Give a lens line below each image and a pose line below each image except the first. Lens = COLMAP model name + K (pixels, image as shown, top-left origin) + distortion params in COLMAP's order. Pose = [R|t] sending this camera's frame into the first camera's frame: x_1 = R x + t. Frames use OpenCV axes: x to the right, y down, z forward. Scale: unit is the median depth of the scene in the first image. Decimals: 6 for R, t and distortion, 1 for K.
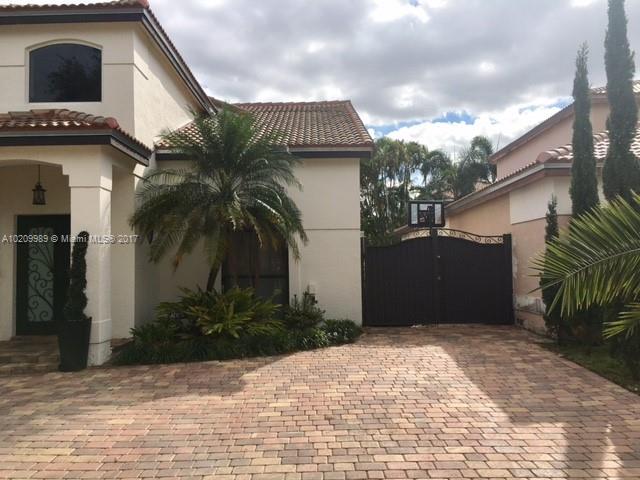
lens RADIAL K [[546.3, 0, 324.8], [0, 546.3, 240.1], [0, 0, 1]] dist [0.084624, -0.111947]
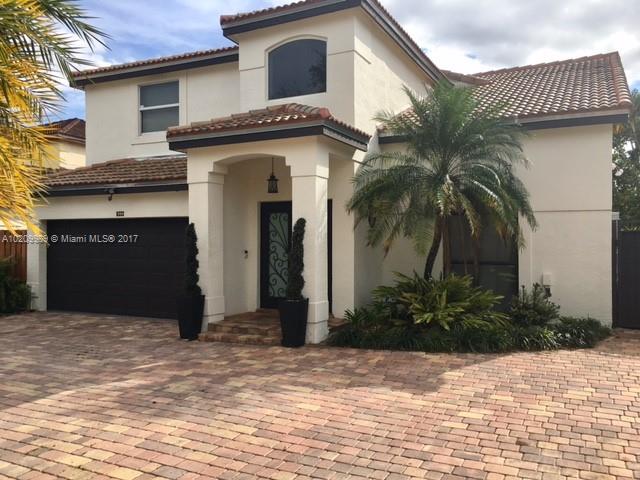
lens RADIAL K [[546.3, 0, 321.6], [0, 546.3, 238.7], [0, 0, 1]] dist [0.084624, -0.111947]
pose [[0.888648, 0.014170, -0.458371, 0.072541], [0.005539, 0.999118, 0.041624, -0.017211], [0.458557, -0.039527, 0.887786, 0.067180]]
